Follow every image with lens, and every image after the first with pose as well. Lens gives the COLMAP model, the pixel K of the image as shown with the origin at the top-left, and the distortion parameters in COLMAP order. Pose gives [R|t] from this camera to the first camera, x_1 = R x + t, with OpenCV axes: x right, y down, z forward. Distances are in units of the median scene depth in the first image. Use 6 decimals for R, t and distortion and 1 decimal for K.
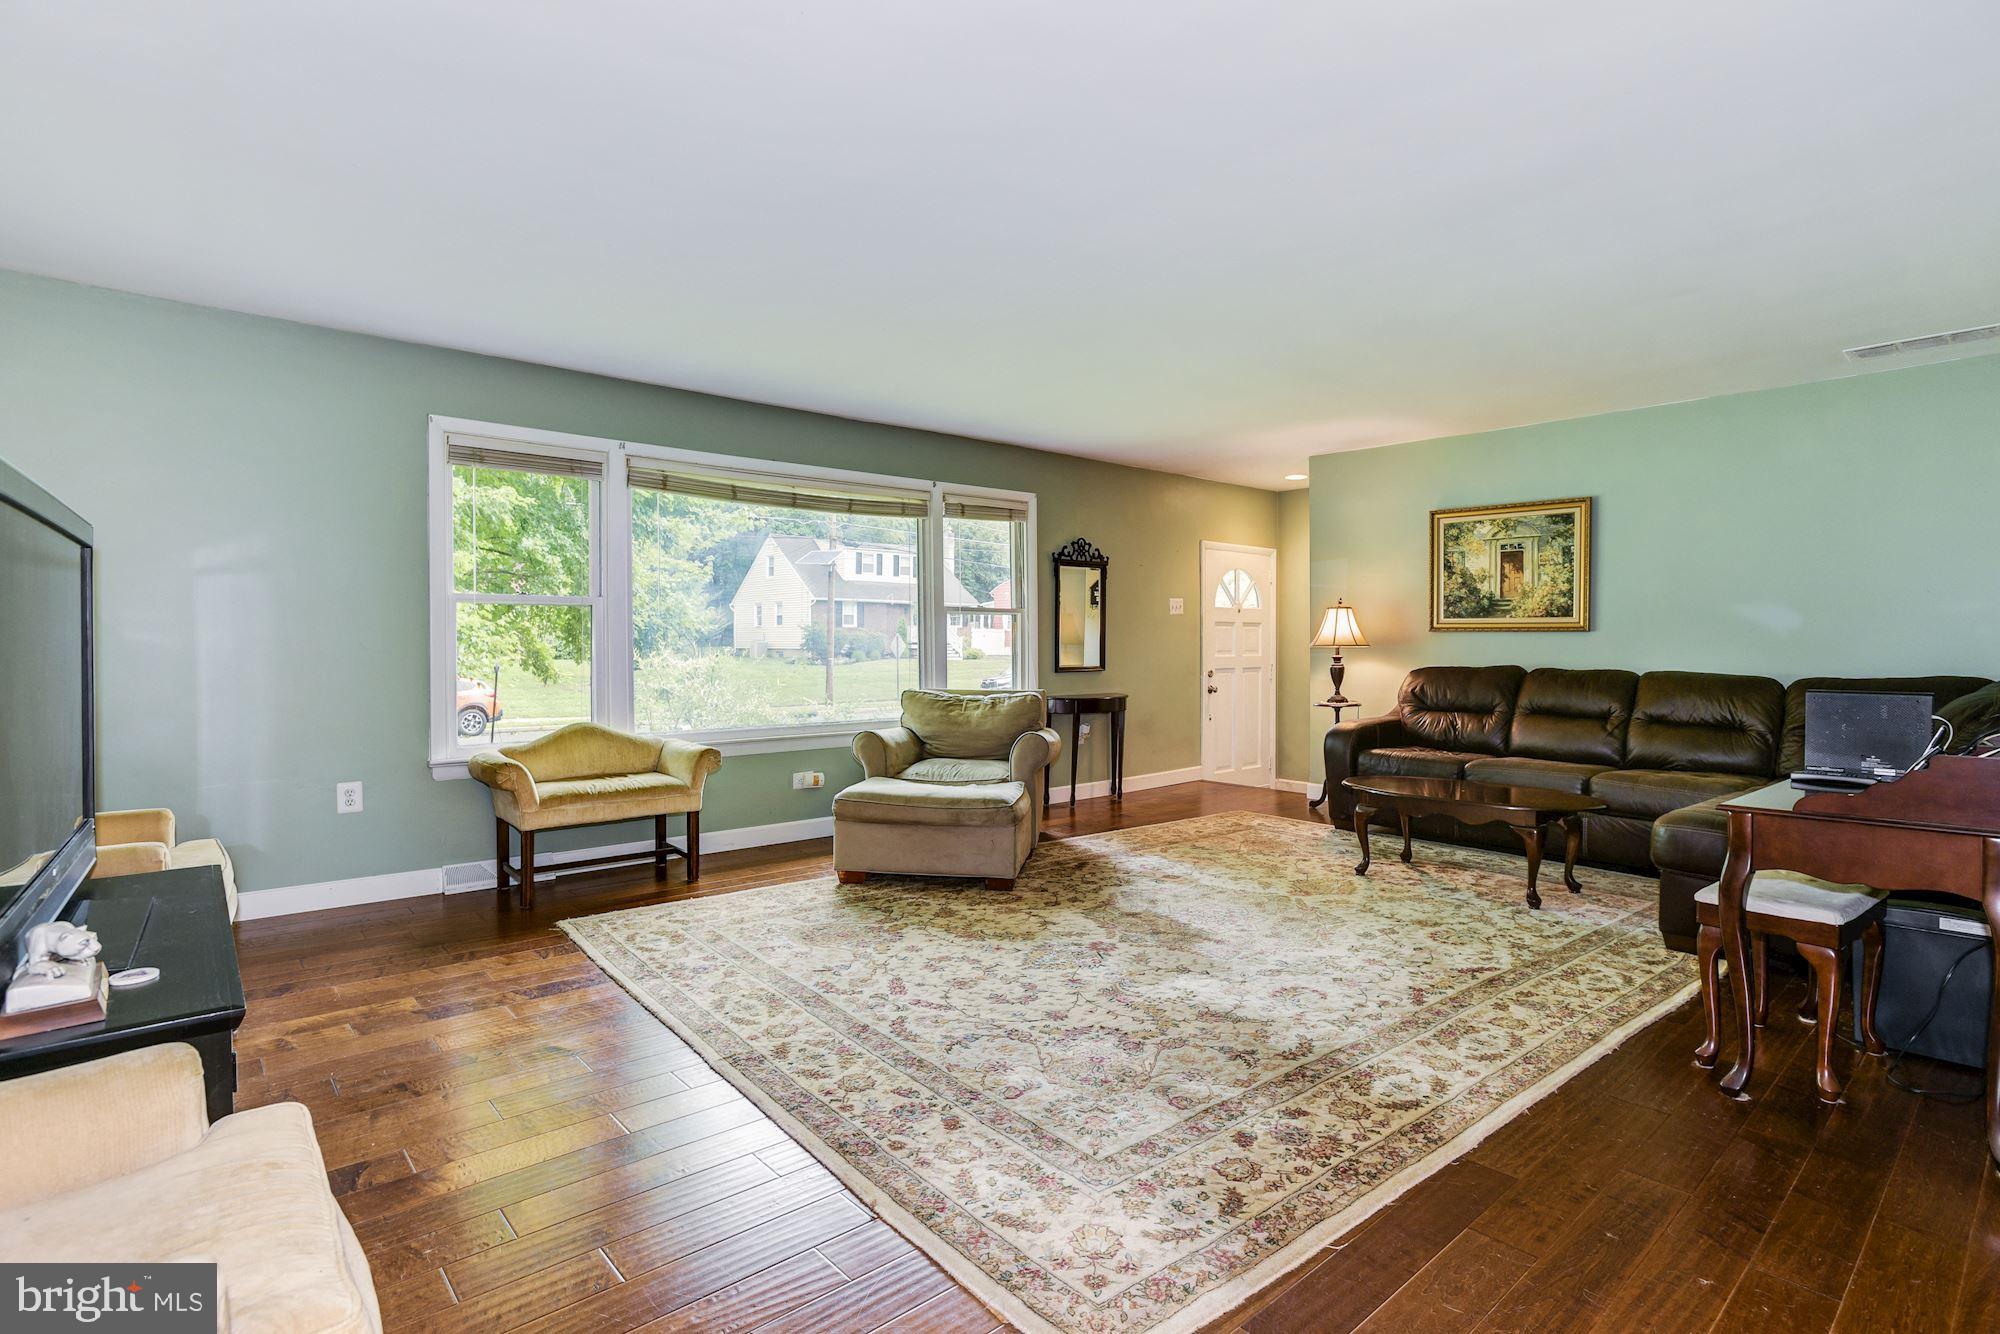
lens RADIAL K [[977.5, 0, 1019.1], [0, 977.5, 639.4], [0, 0, 1]] dist [-0.048681, 0.036670]
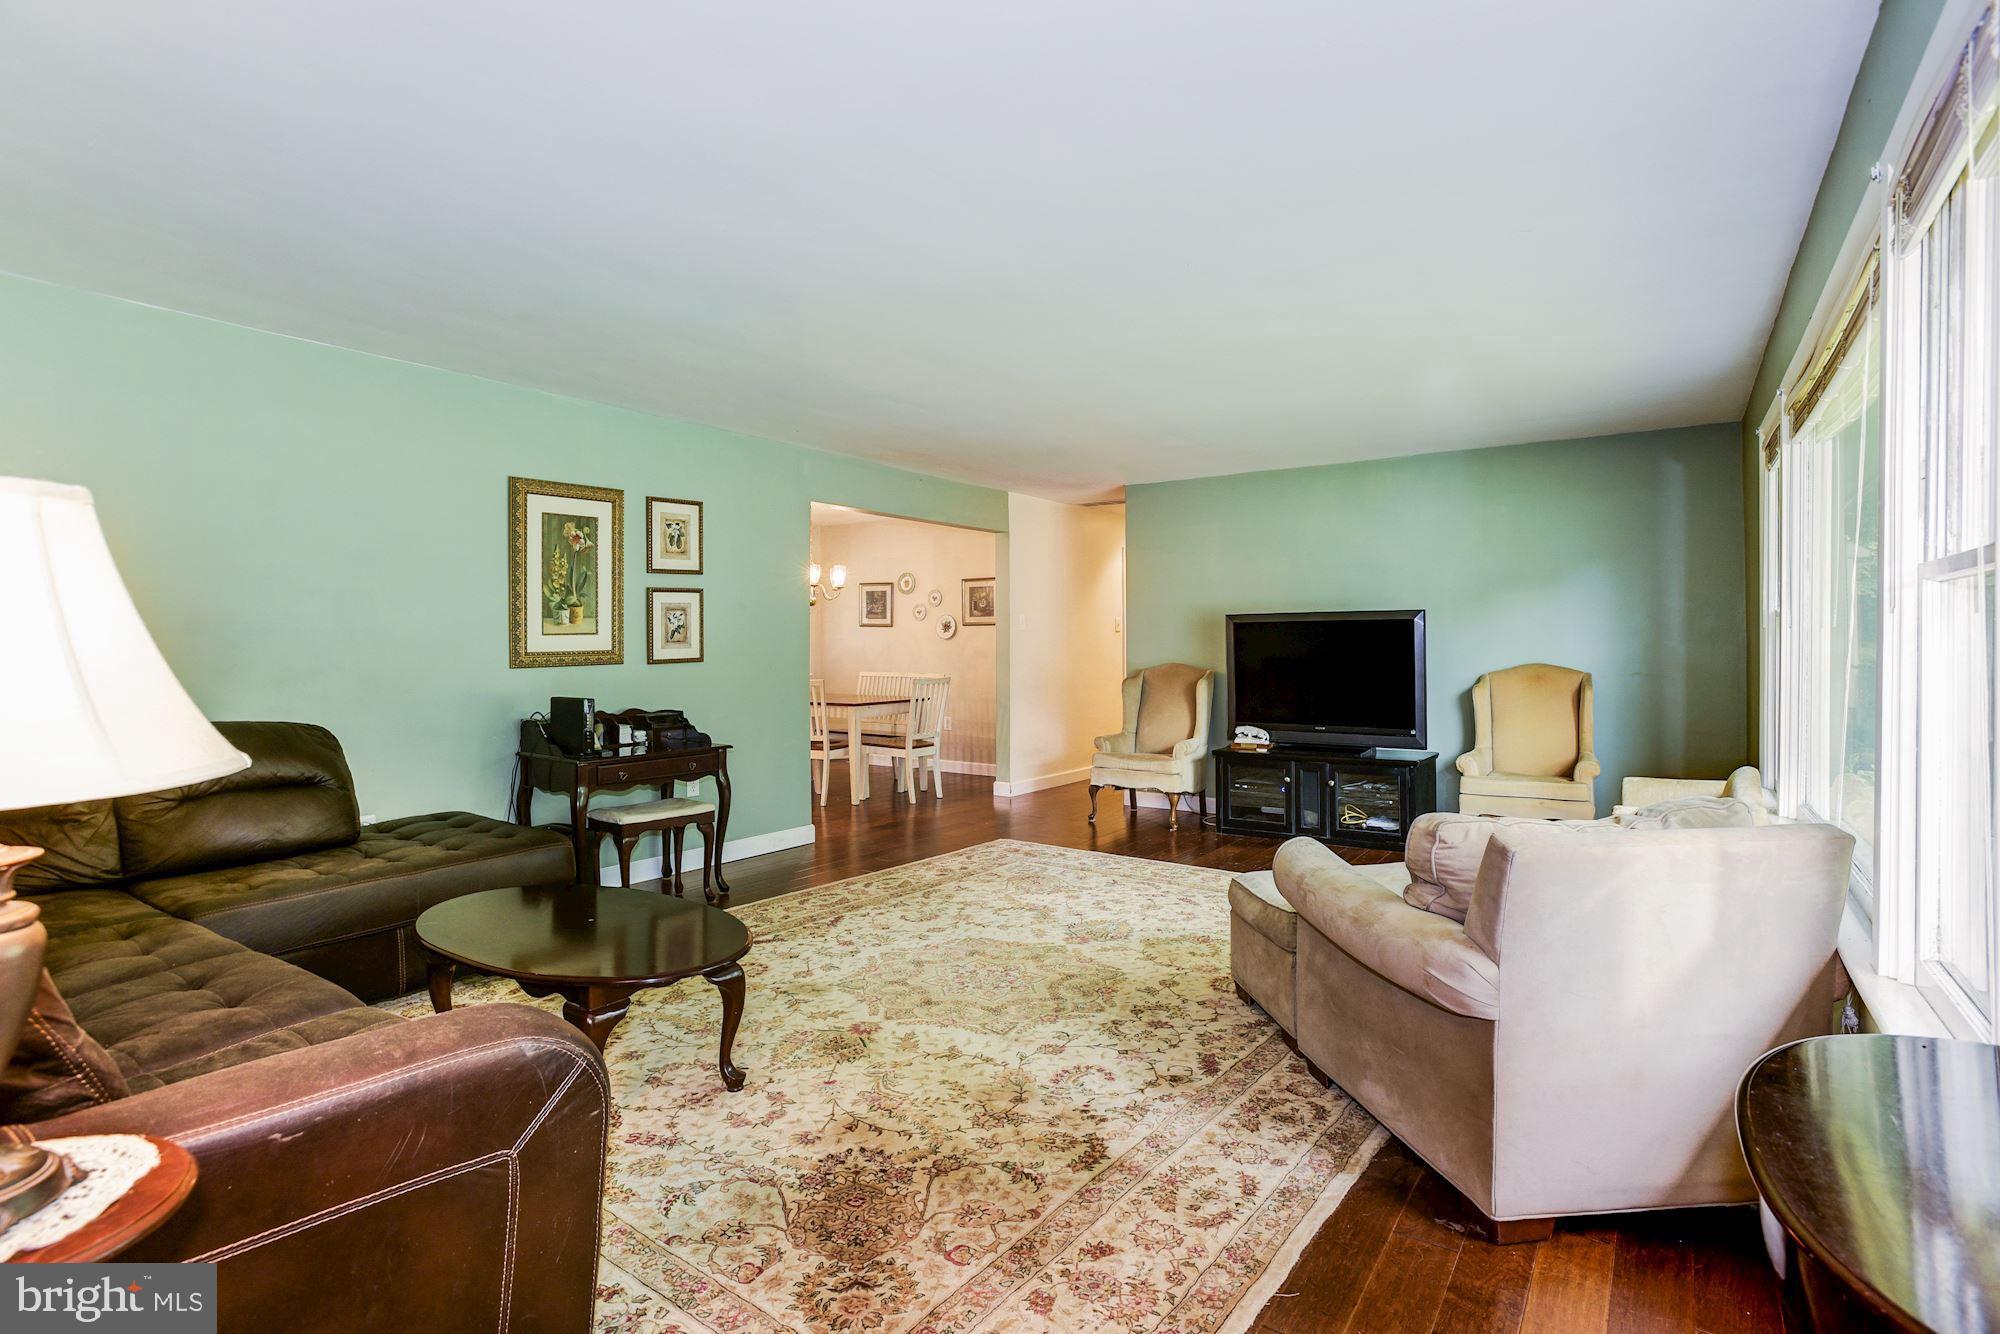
lens RADIAL K [[1008.0, 0, 1000.0], [0, 1008.0, 667.0], [0, 0, 1]] dist [-0.051136, 0.029740]
pose [[-0.973462, 0.001840, -0.228840, 0.273804], [-0.003570, 0.999724, 0.023226, -0.018221], [0.228819, 0.023427, -0.973187, 1.314088]]
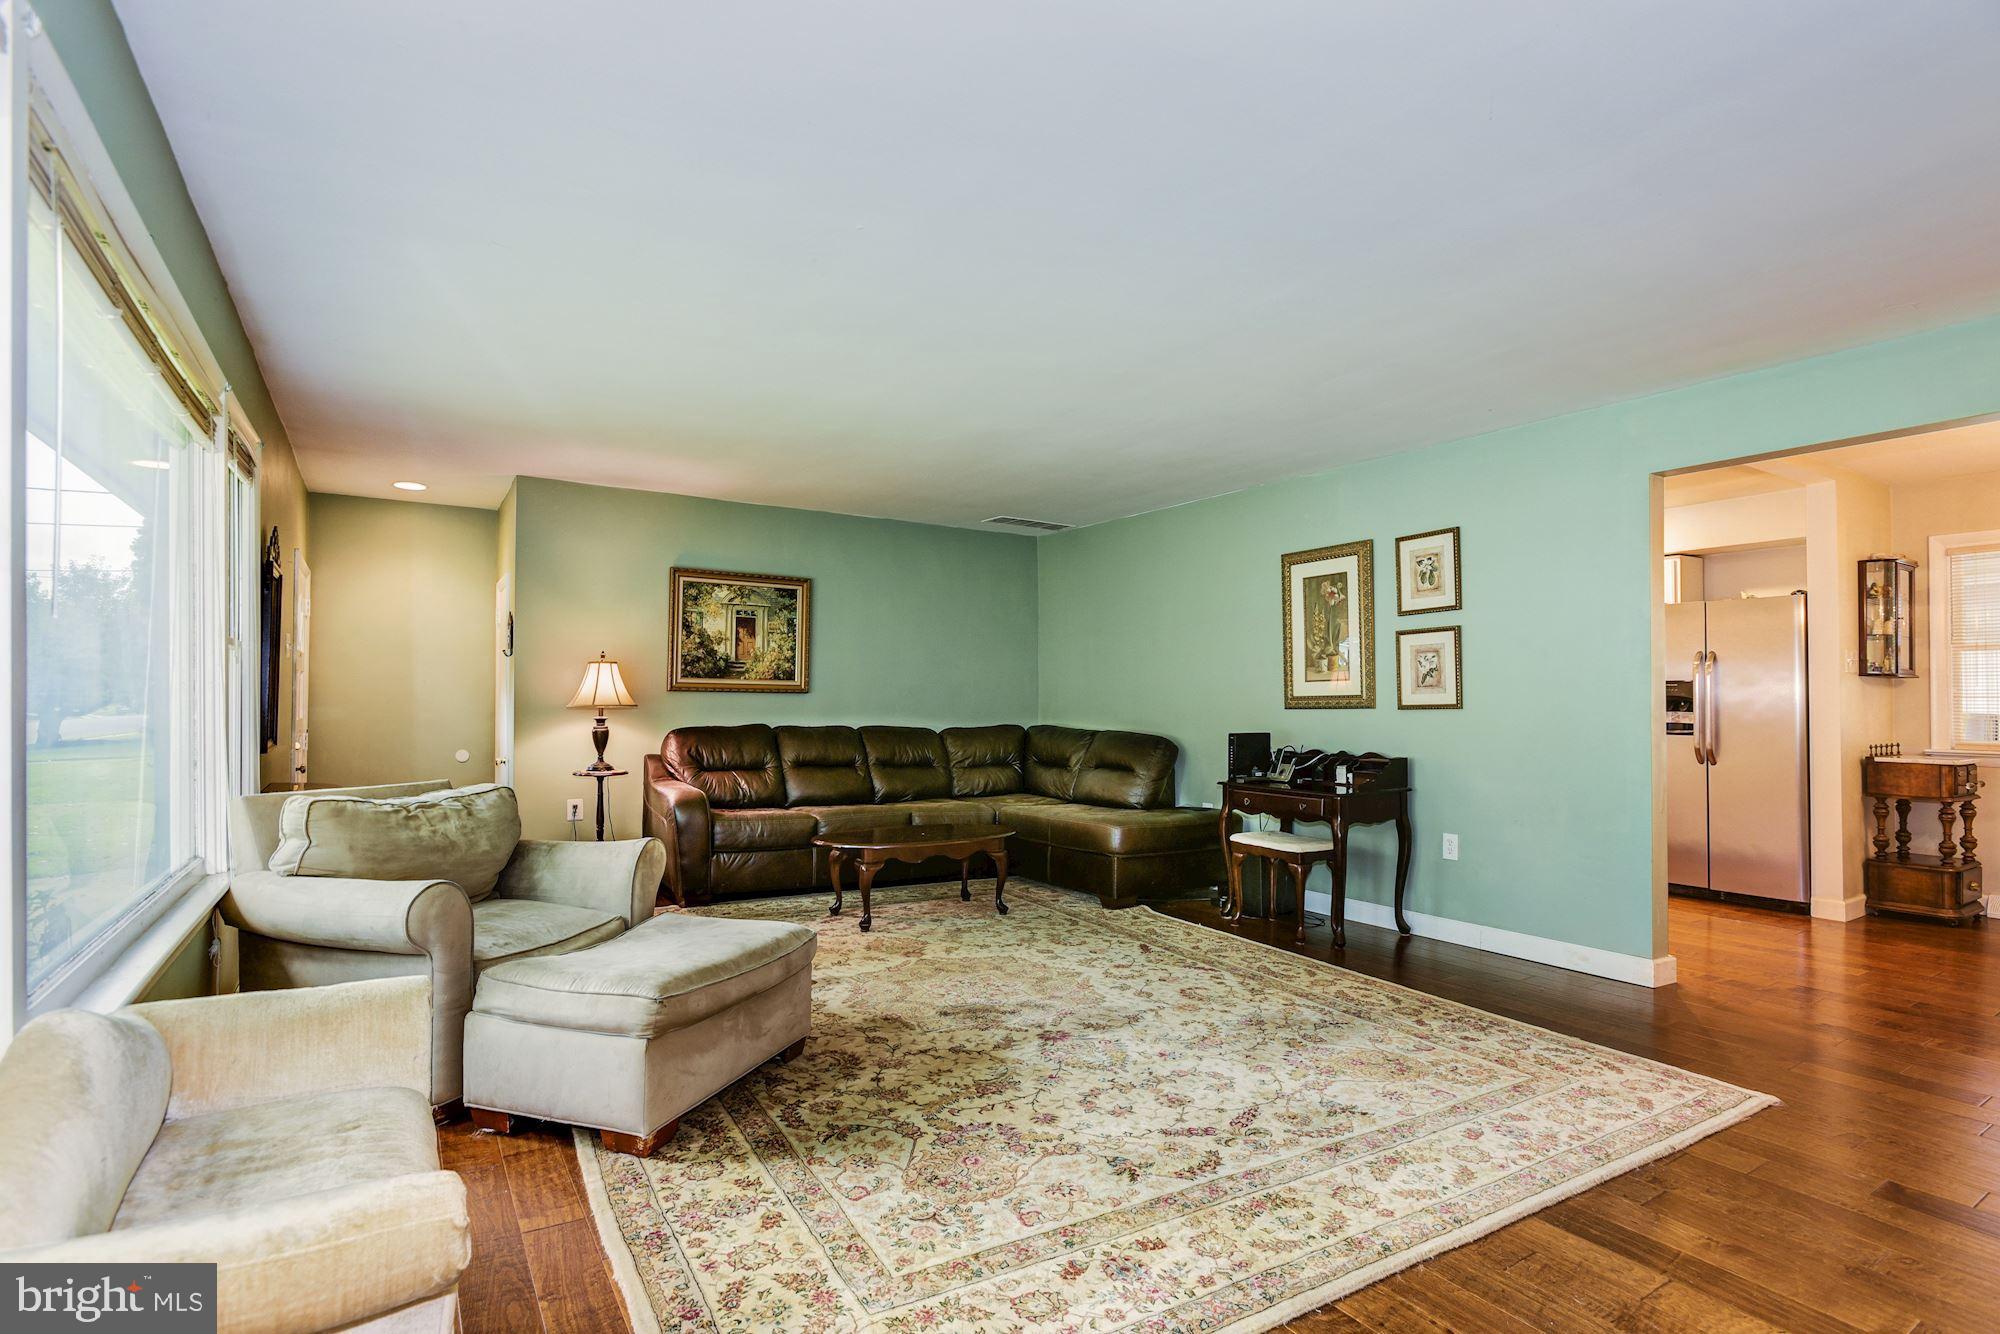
lens RADIAL K [[974.9, 0, 1002.6], [0, 974.9, 697.3], [0, 0, 1]] dist [-0.033882, 0.000230]
pose [[0.165220, 0.003836, 0.986249, -0.525220], [-0.011116, 0.999936, -0.002027, -0.003784], [-0.986194, -0.010629, 0.165252, 0.560751]]
